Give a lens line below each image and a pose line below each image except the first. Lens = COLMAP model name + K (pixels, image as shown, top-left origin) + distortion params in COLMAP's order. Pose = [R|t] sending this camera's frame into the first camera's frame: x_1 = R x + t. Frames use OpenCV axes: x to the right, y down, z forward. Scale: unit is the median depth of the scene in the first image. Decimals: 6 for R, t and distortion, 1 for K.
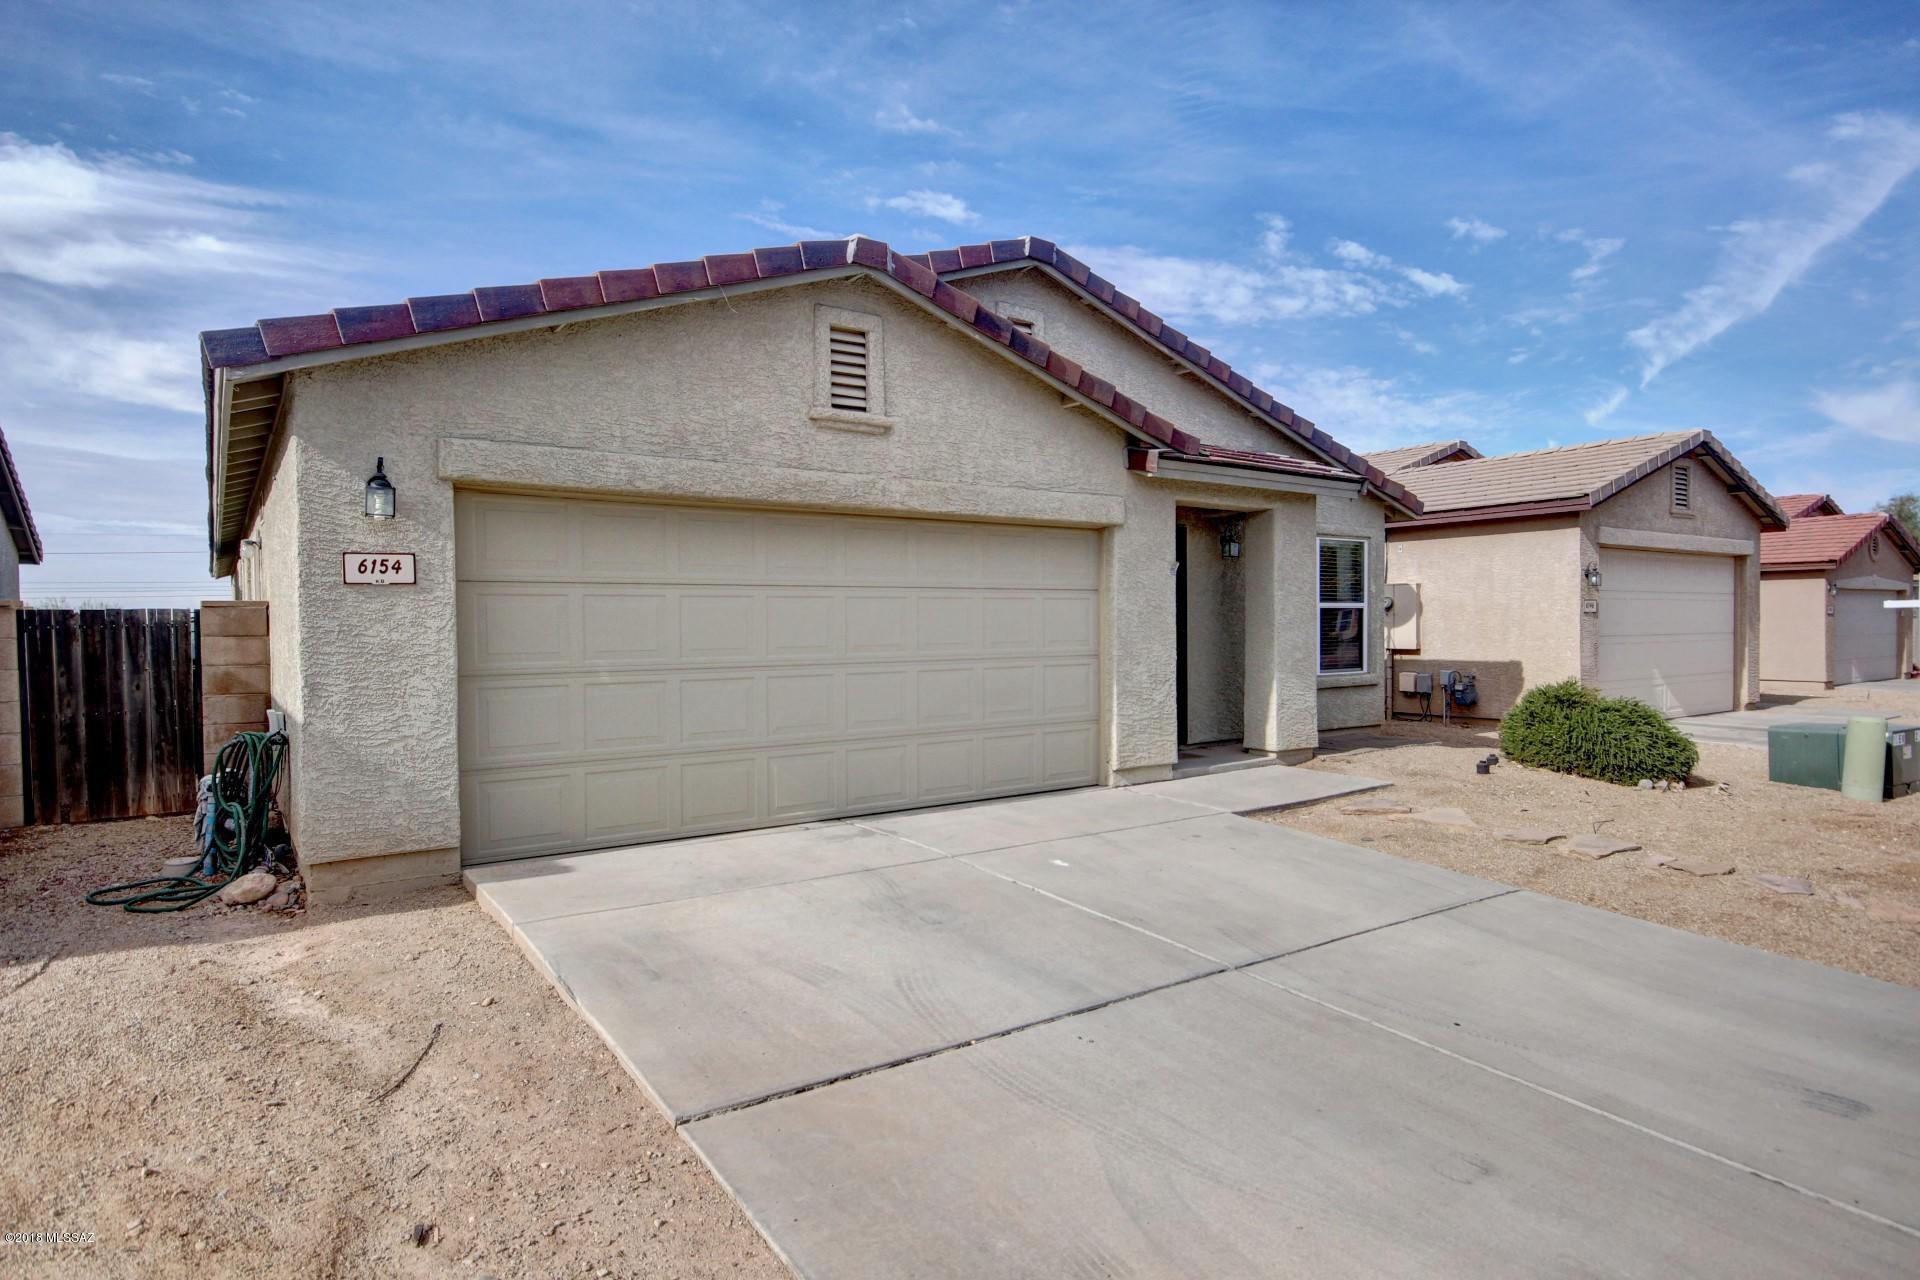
lens RADIAL K [[1055.9, 0, 960.0], [0, 1055.9, 640.0], [0, 0, 1]] dist [-0.000227, 0.000227]
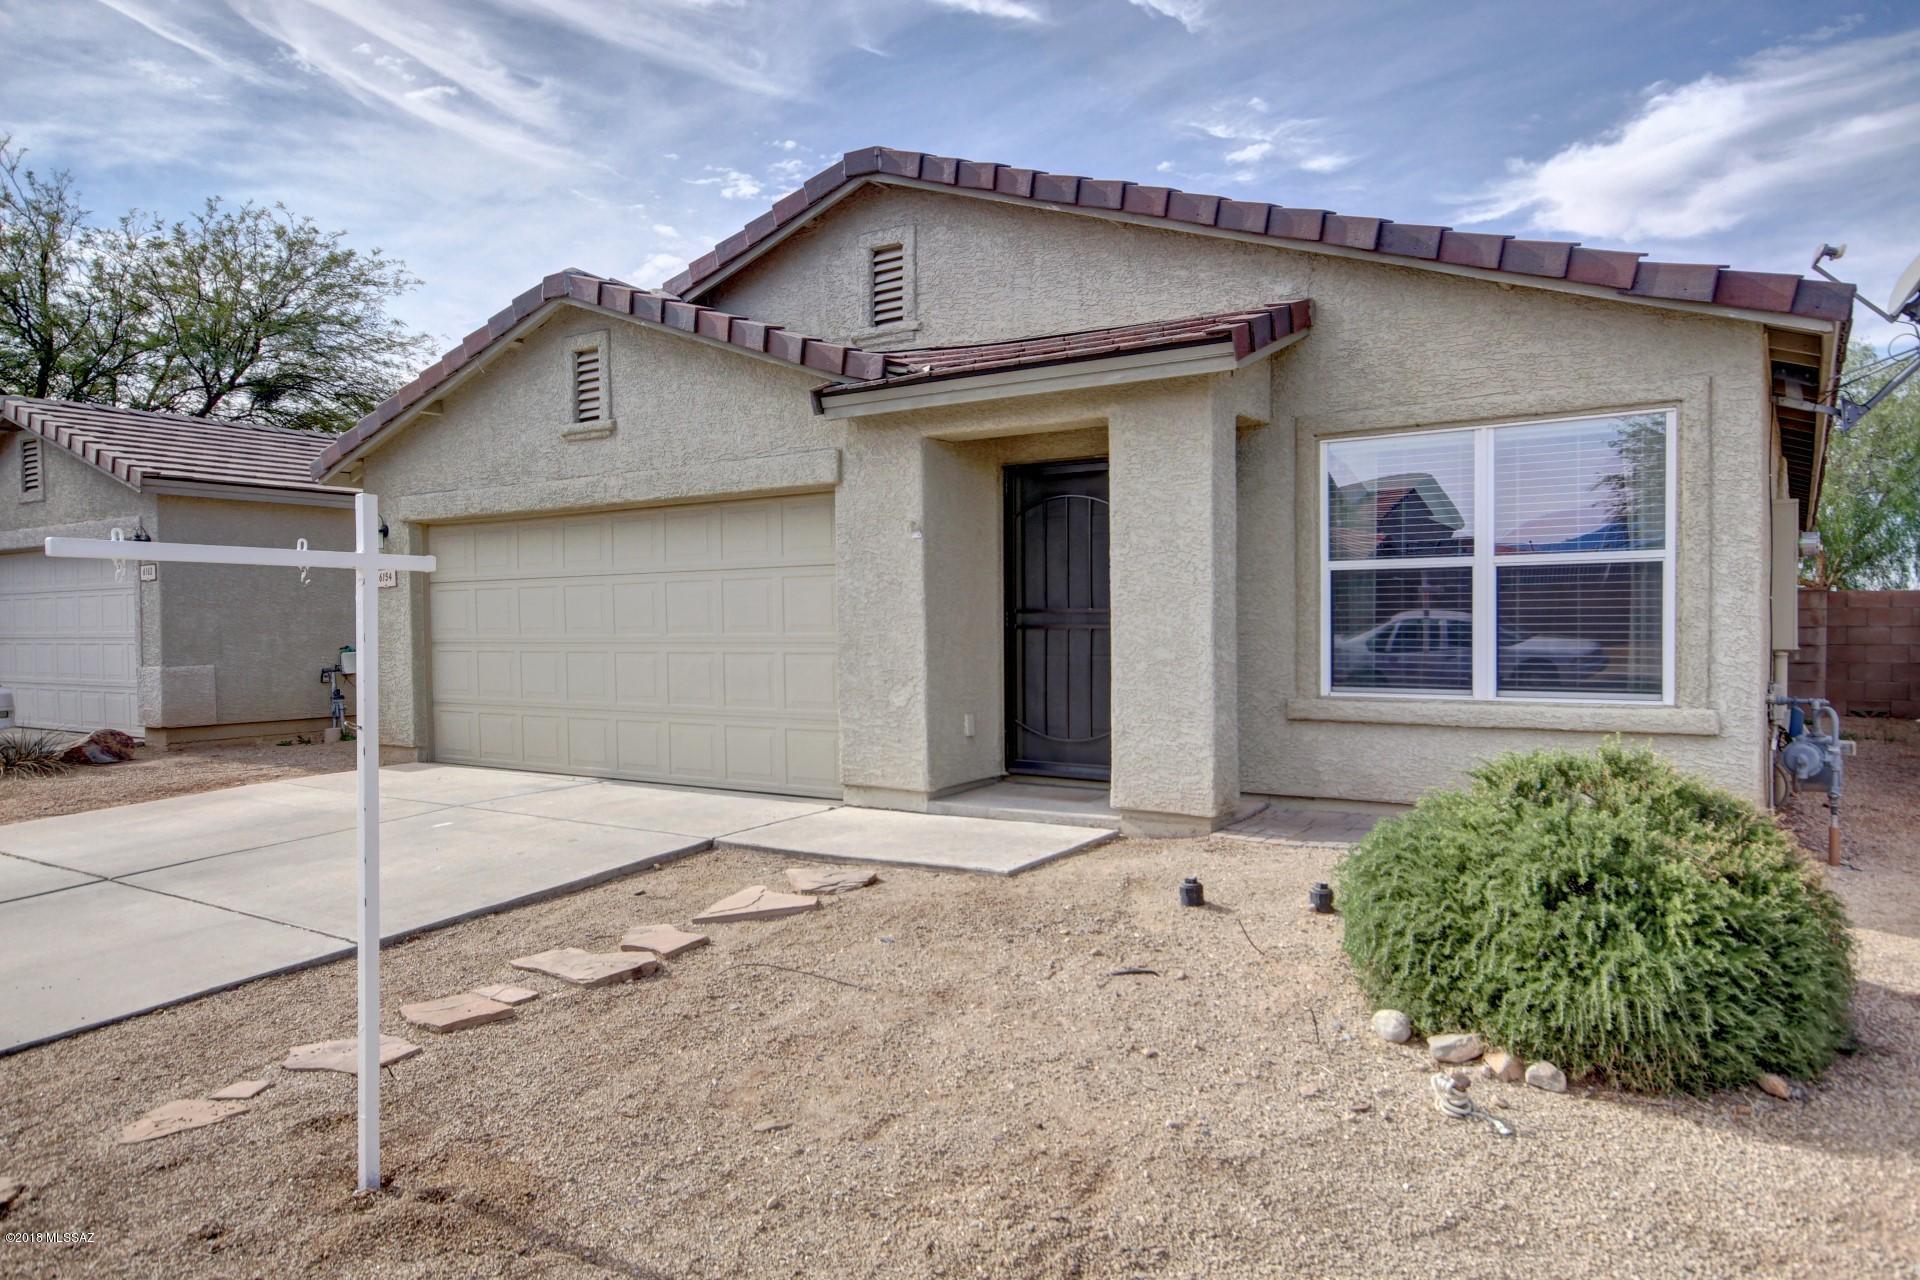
lens RADIAL K [[1216.2, 0, 960.0], [0, 1216.2, 640.0], [0, 0, 1]] dist [0.000987, -0.000090]
pose [[0.357618, 0.021581, -0.933619, 1.183116], [-0.004661, 0.999762, 0.021325, -0.009911], [0.933856, -0.003274, 0.357633, 0.839488]]
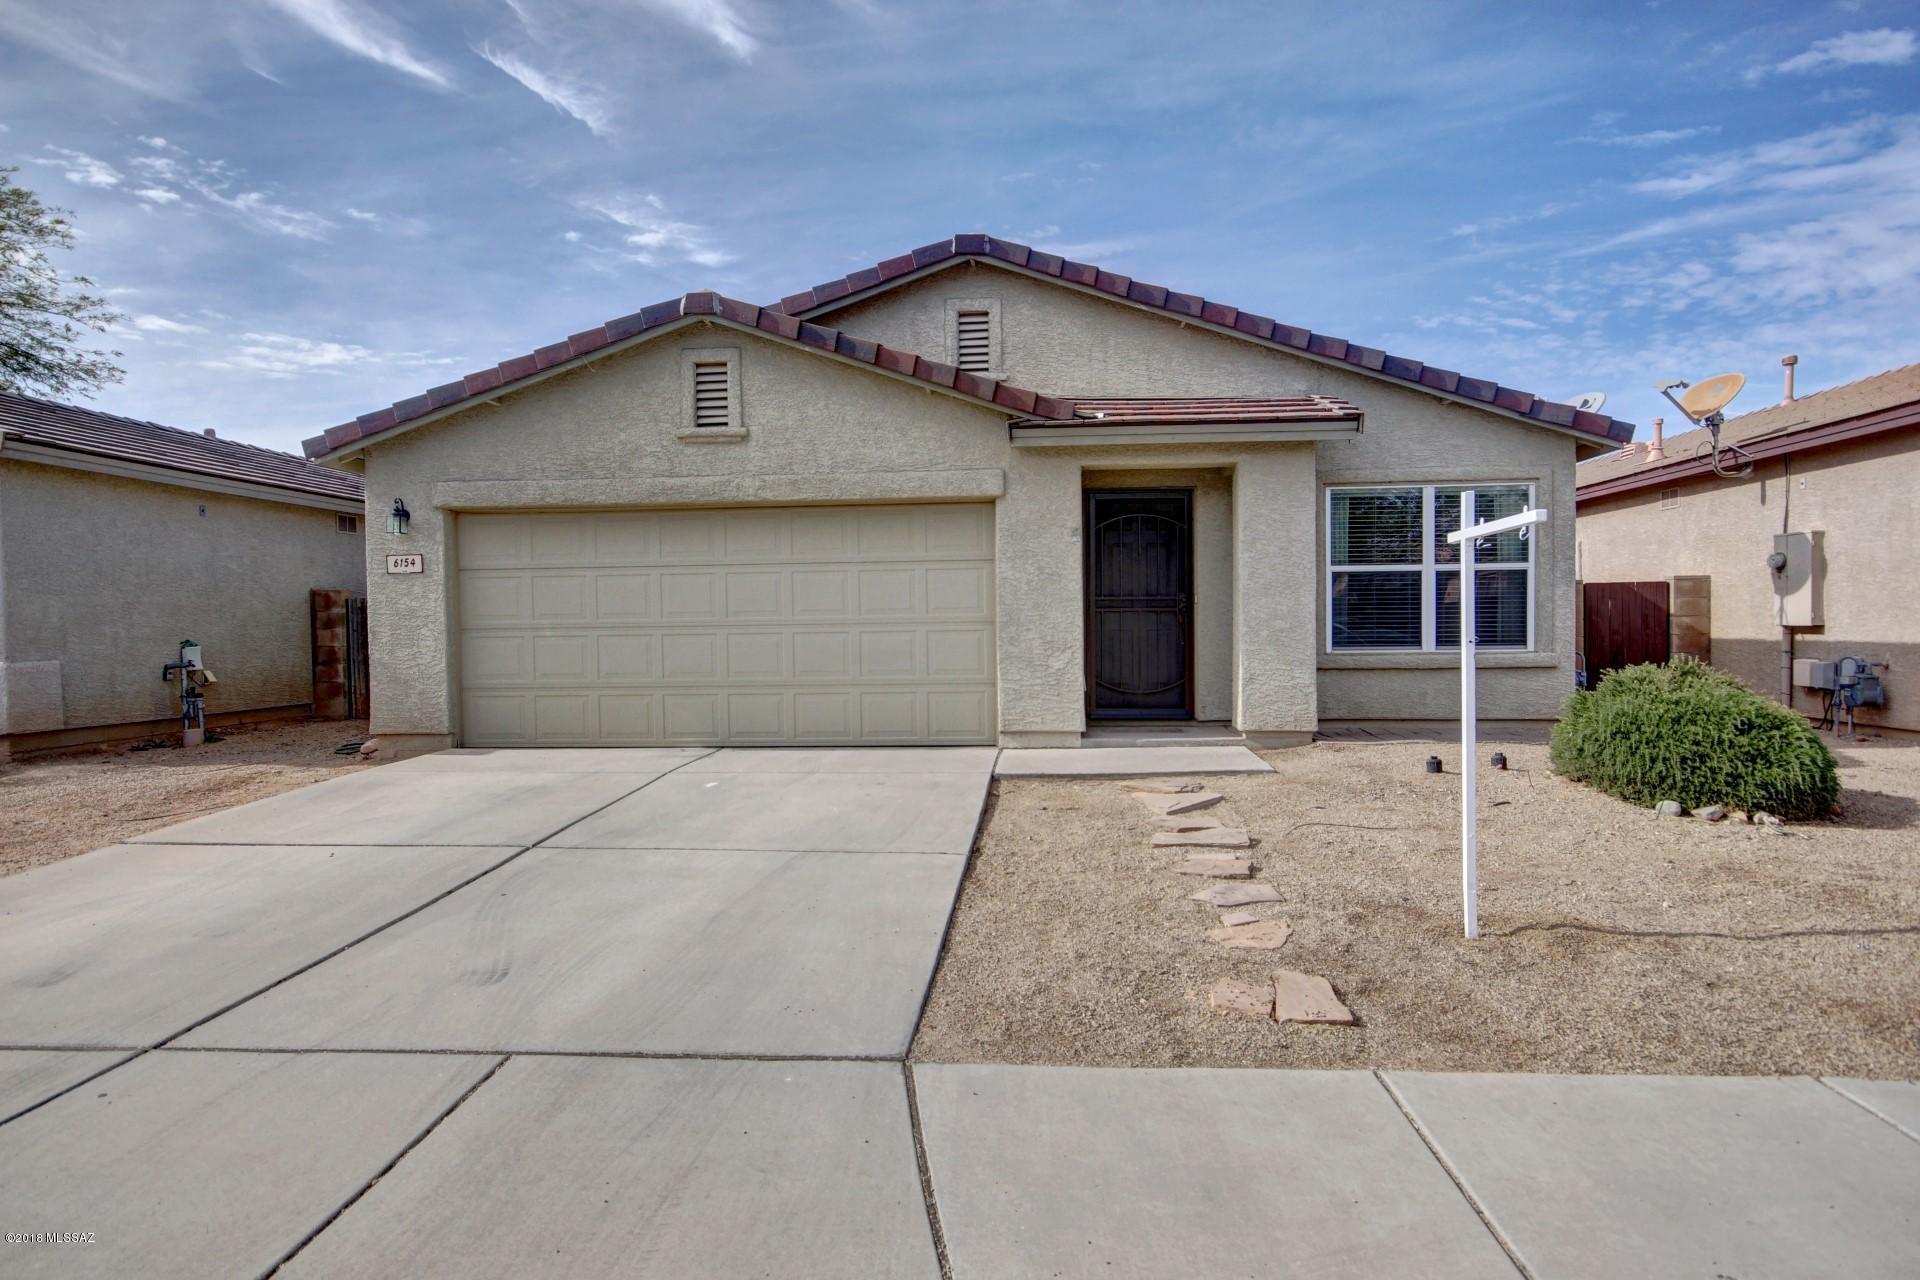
lens RADIAL K [[1055.9, 0, 960.0], [0, 1055.9, 640.0], [0, 0, 1]] dist [-0.000227, 0.000227]
pose [[0.766640, 0.009883, -0.642001, 0.879959], [-0.003027, 0.999926, 0.011779, 0.022748], [0.642070, -0.007087, 0.766613, 0.196766]]
